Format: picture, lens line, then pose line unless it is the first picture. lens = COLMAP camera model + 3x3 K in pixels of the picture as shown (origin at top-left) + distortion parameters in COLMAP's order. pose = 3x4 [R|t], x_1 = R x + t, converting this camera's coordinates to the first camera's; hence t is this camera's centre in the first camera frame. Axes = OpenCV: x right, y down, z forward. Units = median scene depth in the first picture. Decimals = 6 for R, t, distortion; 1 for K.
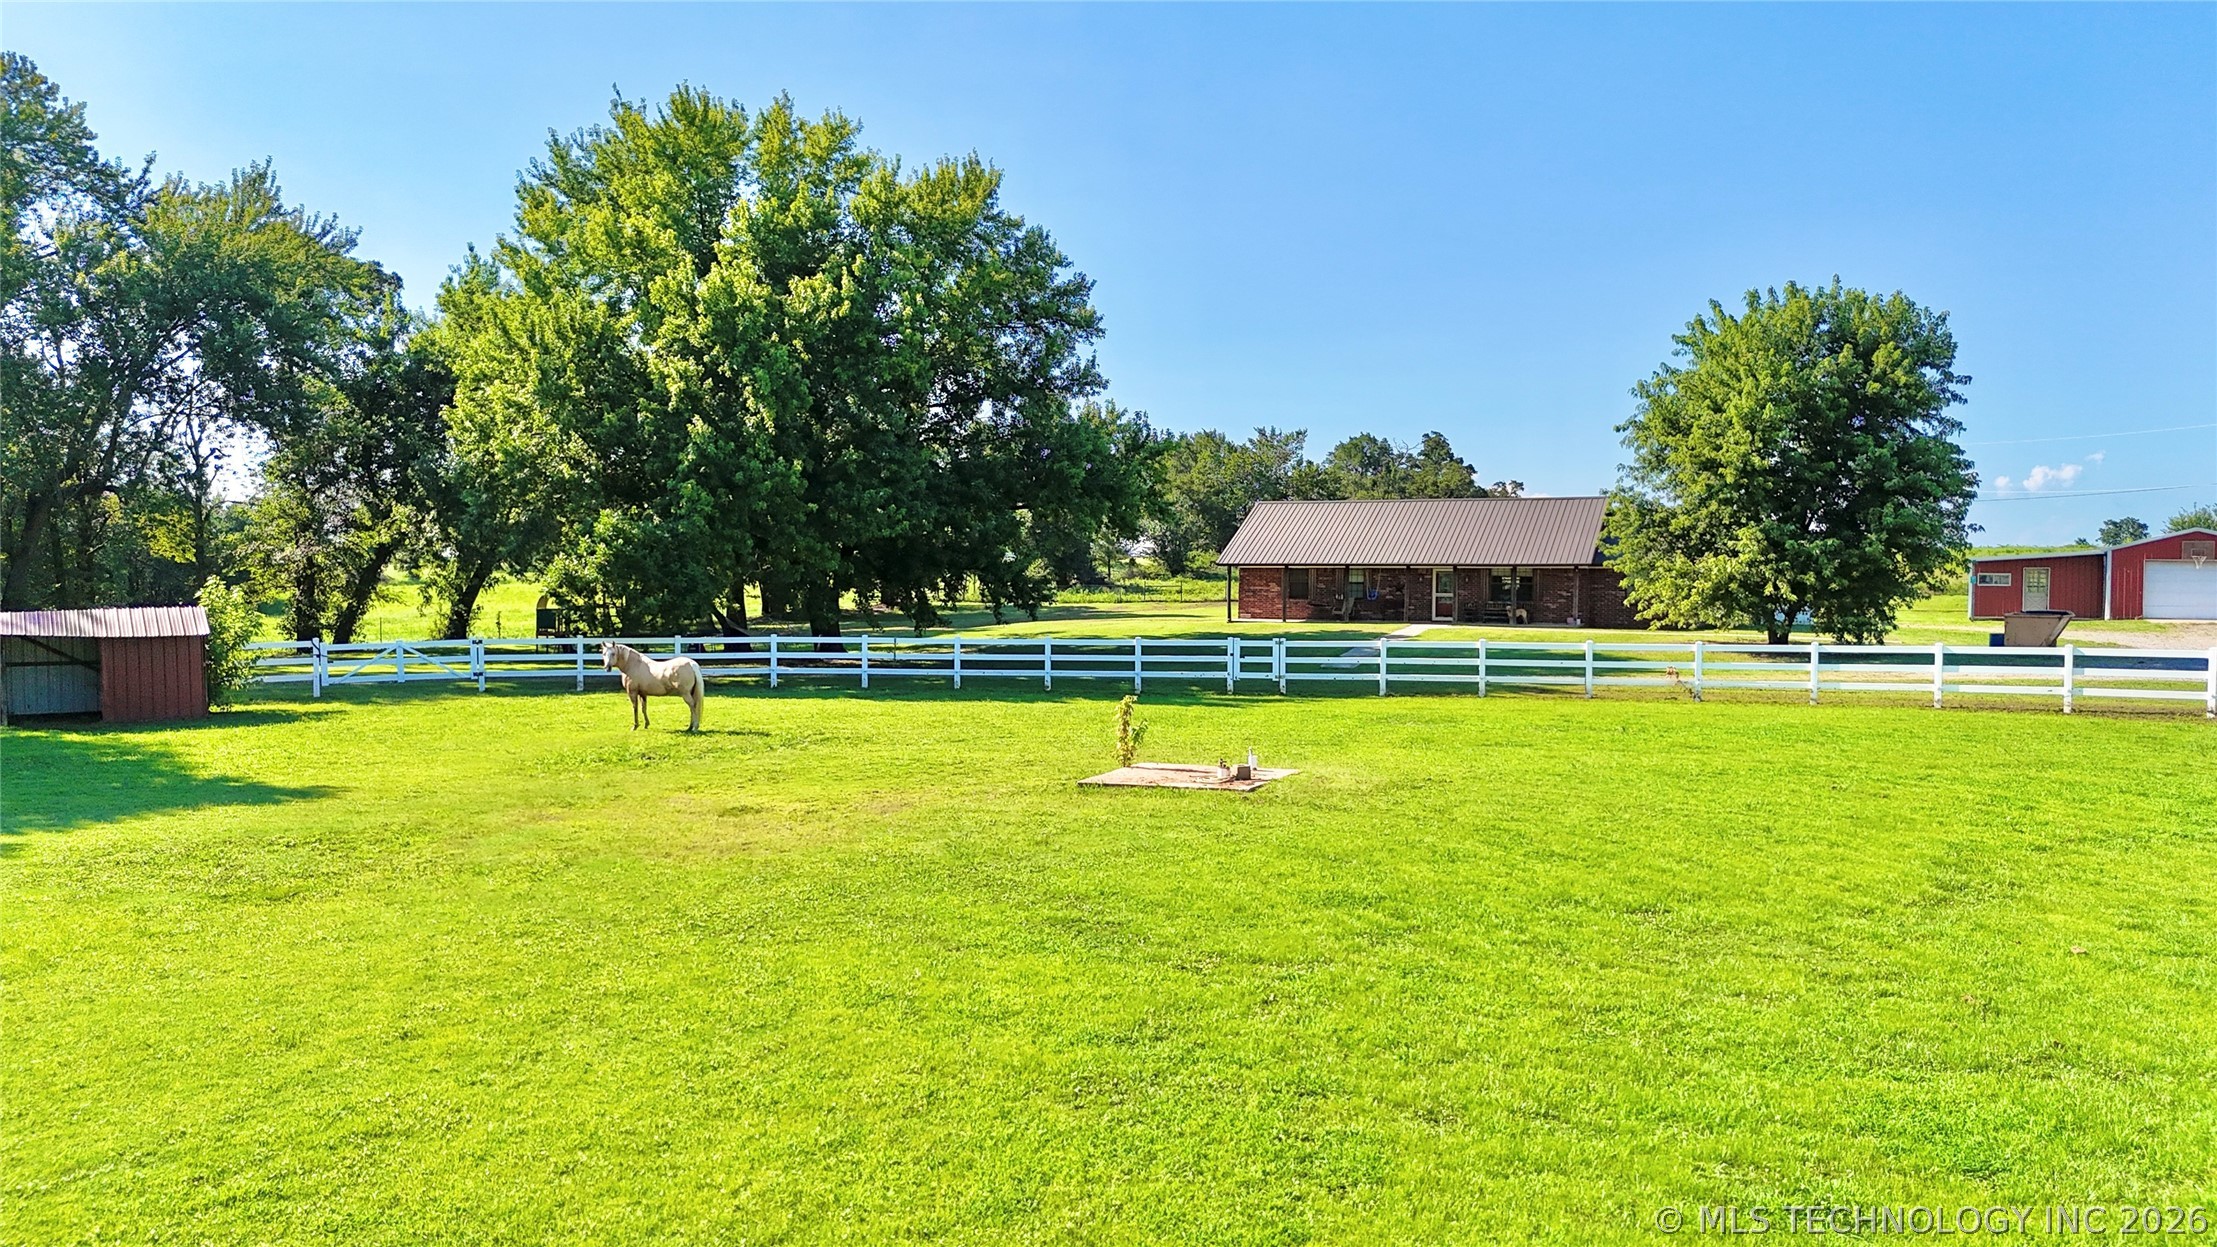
lens RADIAL K [[1636.7, 0, 1106.7], [0, 1636.7, 628.5], [0, 0, 1]] dist [0.073482, -0.071077]
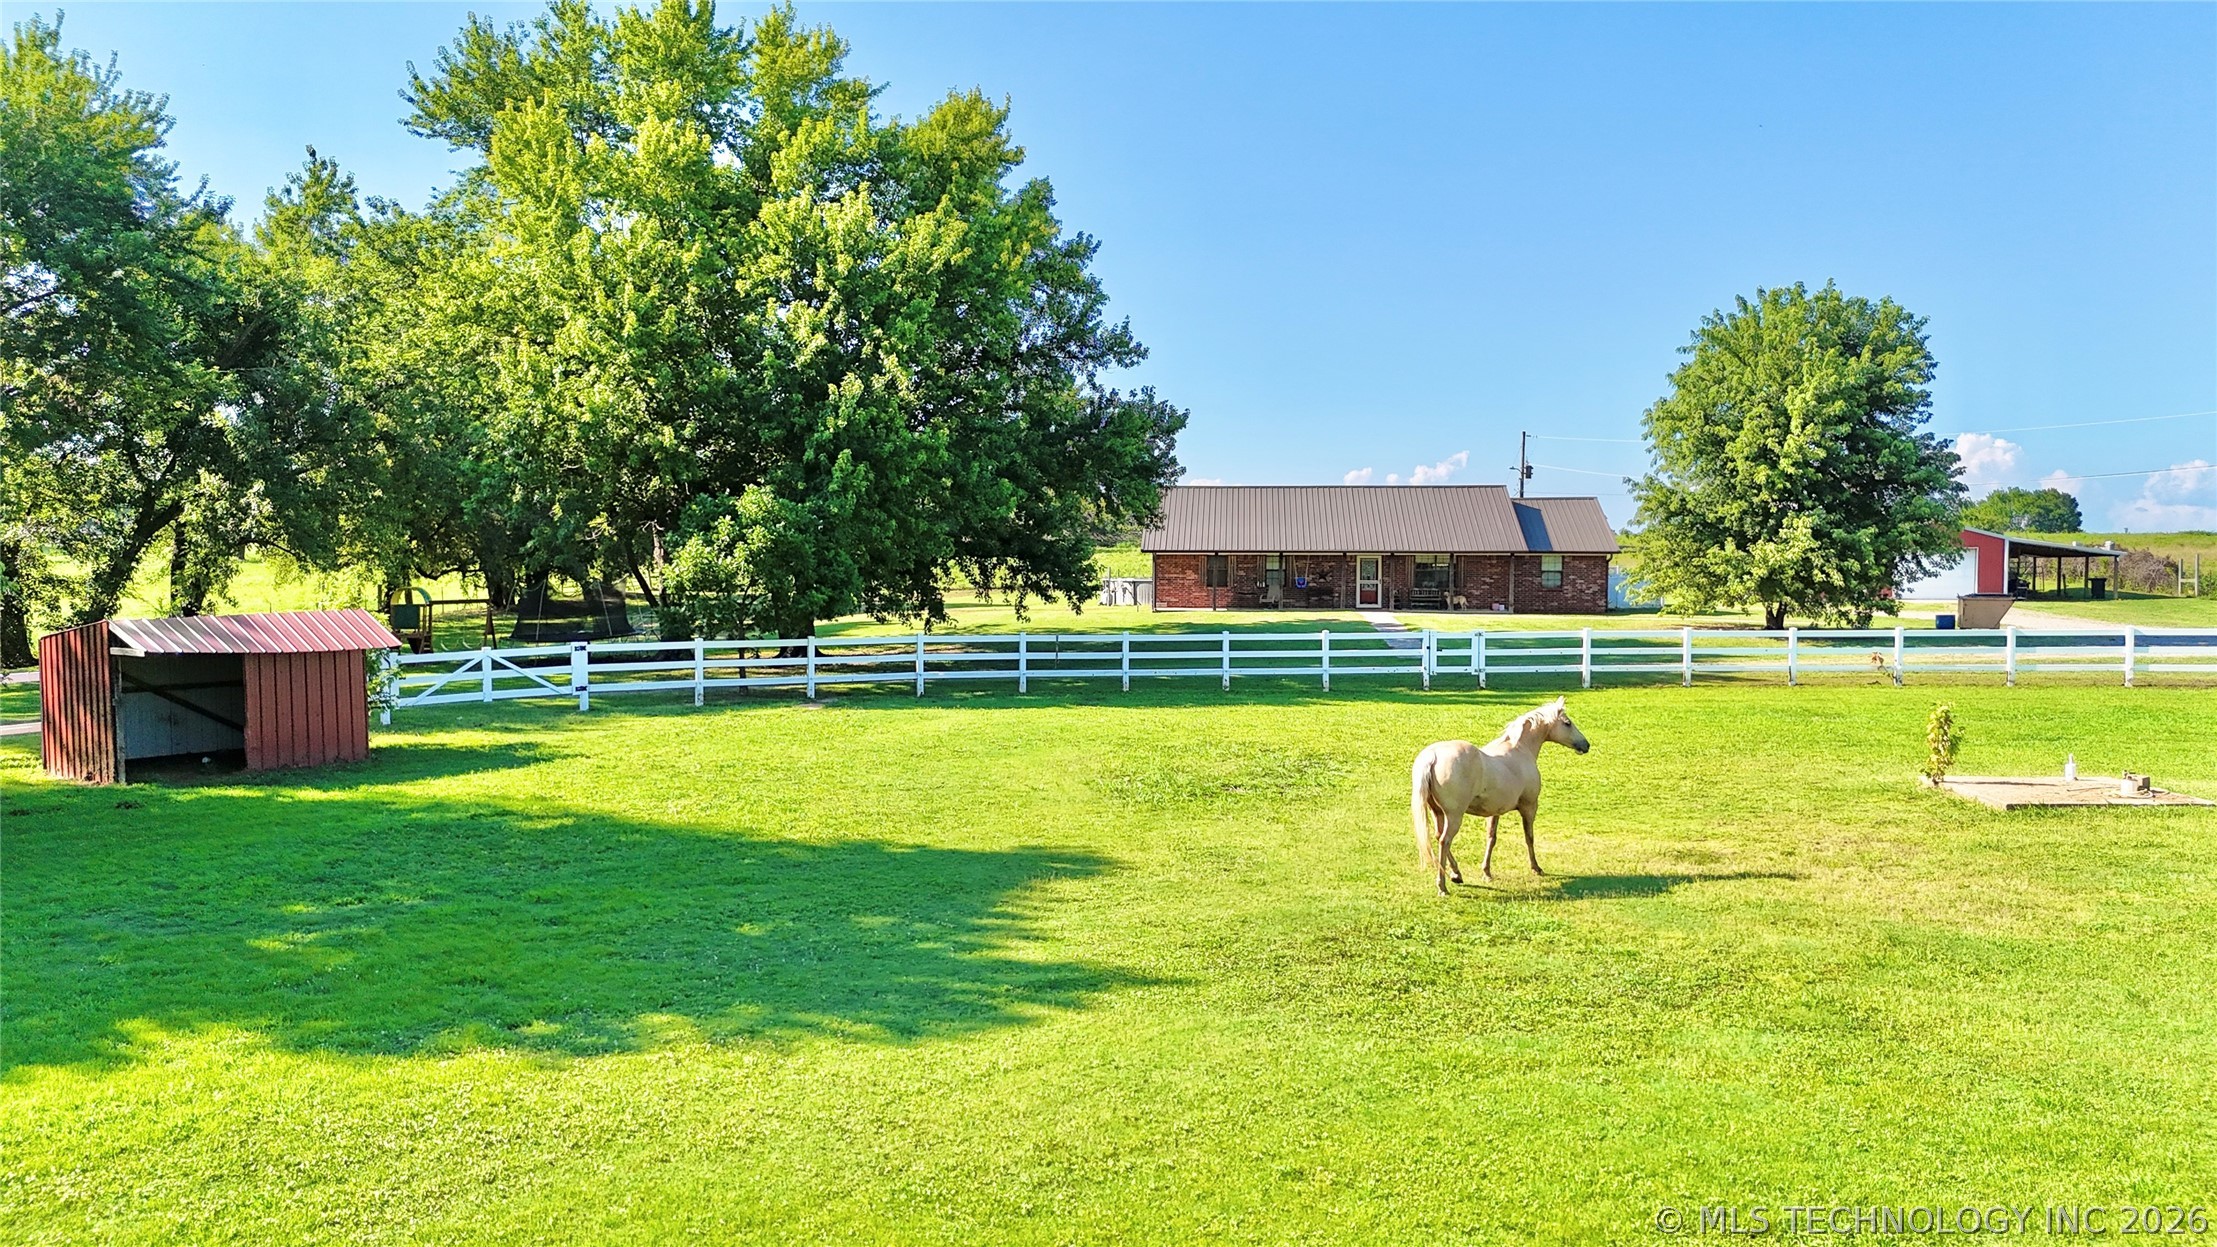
lens RADIAL K [[1627.9, 0, 1101.2], [0, 1627.9, 631.0], [0, 0, 1]] dist [0.115785, -0.163407]
pose [[0.947686, -0.014771, 0.318863, -0.364531], [0.011435, 0.999859, 0.012330, -0.006795], [-0.319000, -0.008039, 0.947721, 0.152806]]
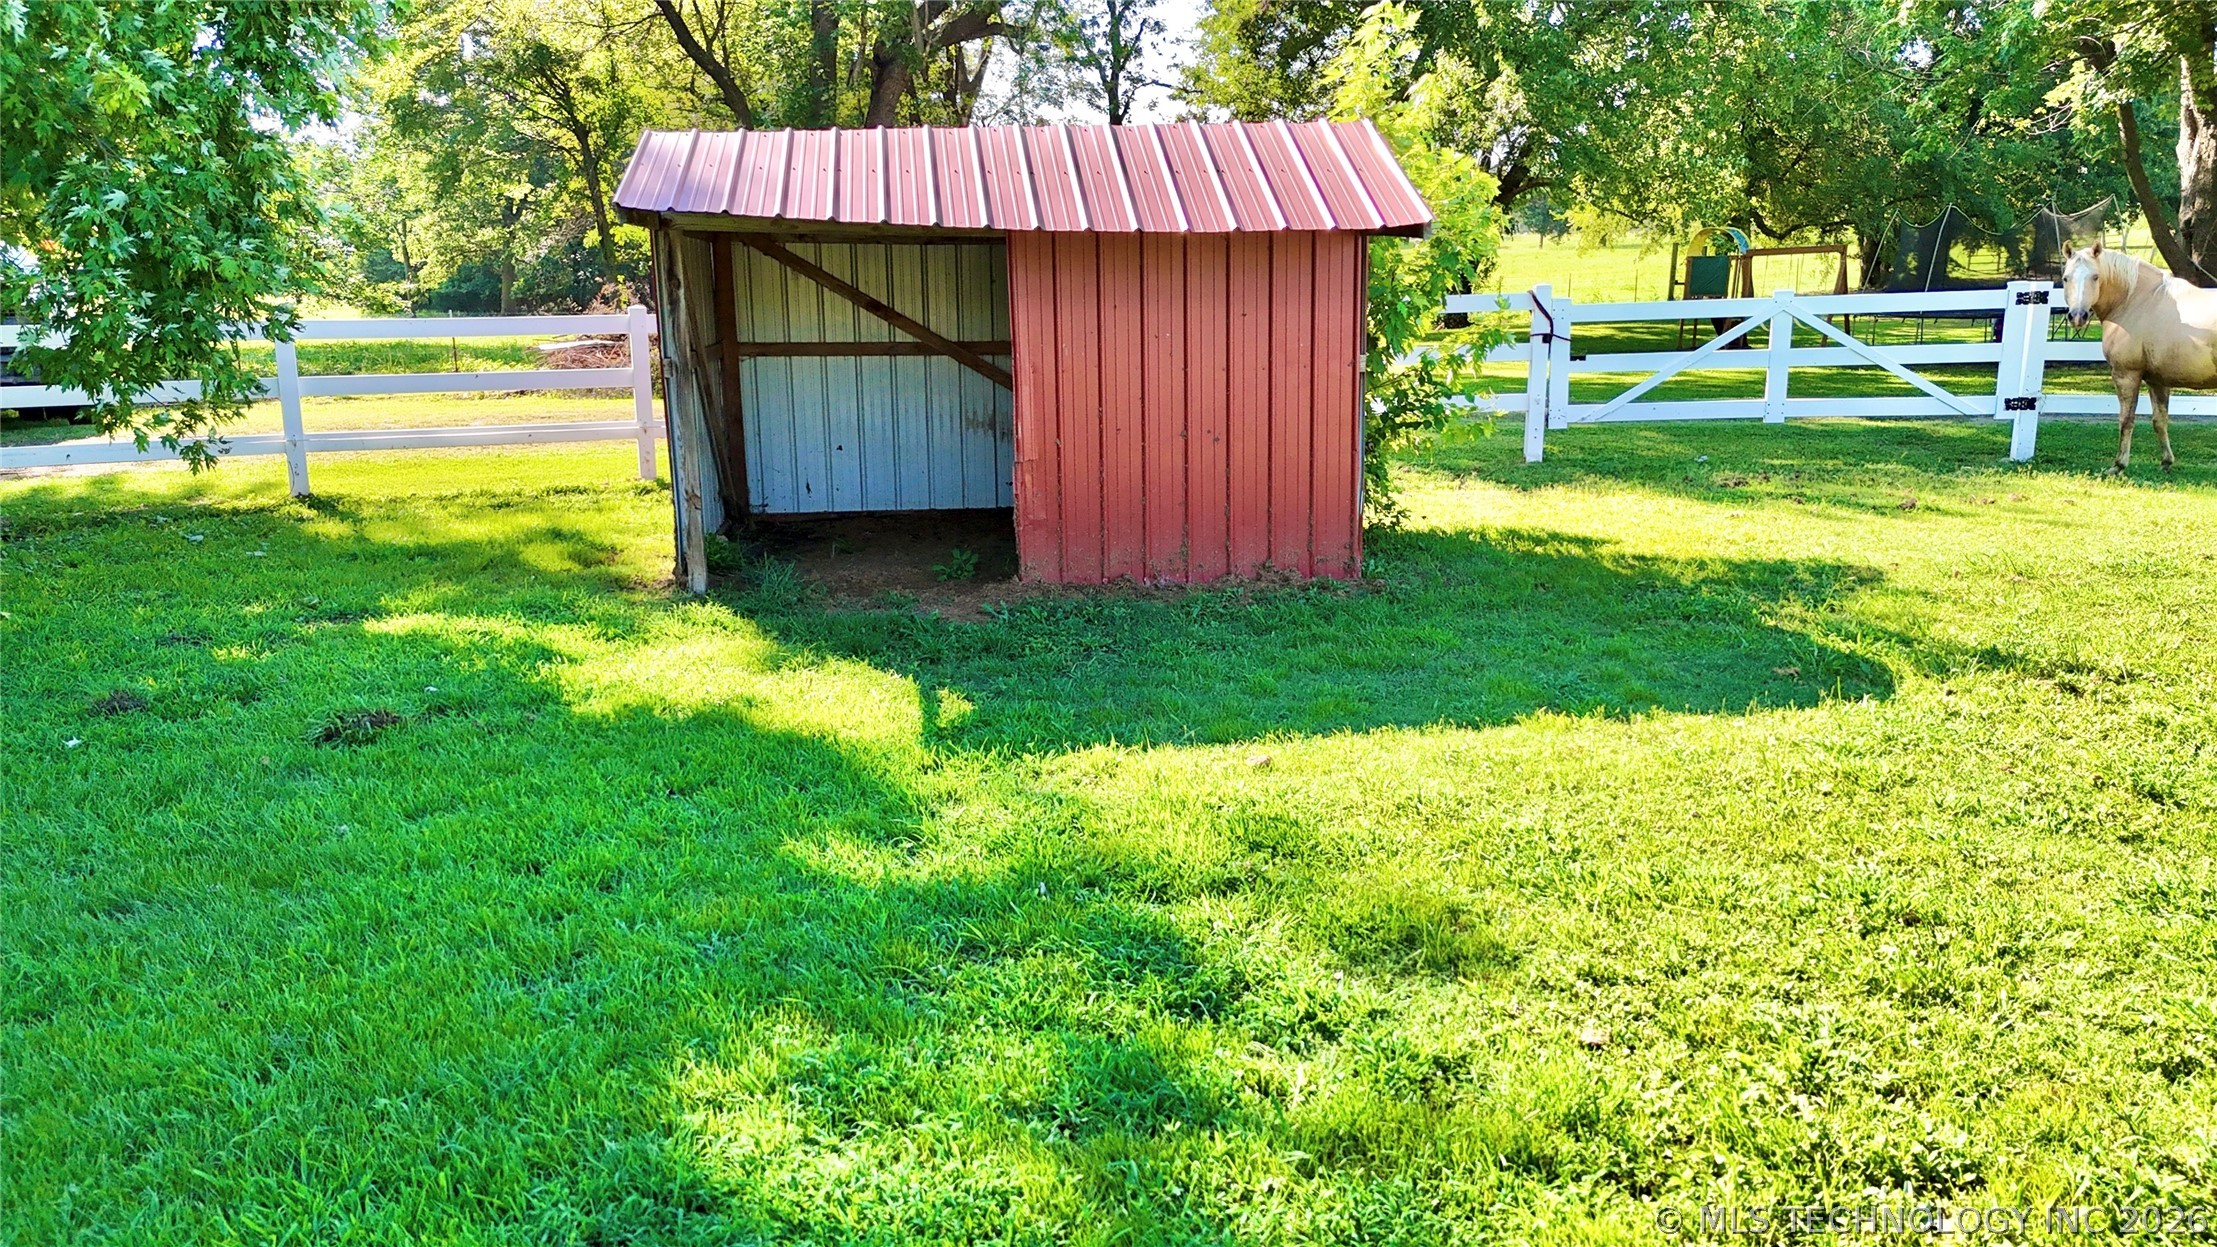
lens RADIAL K [[1636.7, 0, 1106.7], [0, 1636.7, 628.5], [0, 0, 1]] dist [0.073482, -0.071077]
pose [[0.897485, 0.092242, -0.431292, -0.364816], [-0.011381, 0.982403, 0.186426, 0.011730], [0.440899, -0.162406, 0.882742, 0.592032]]
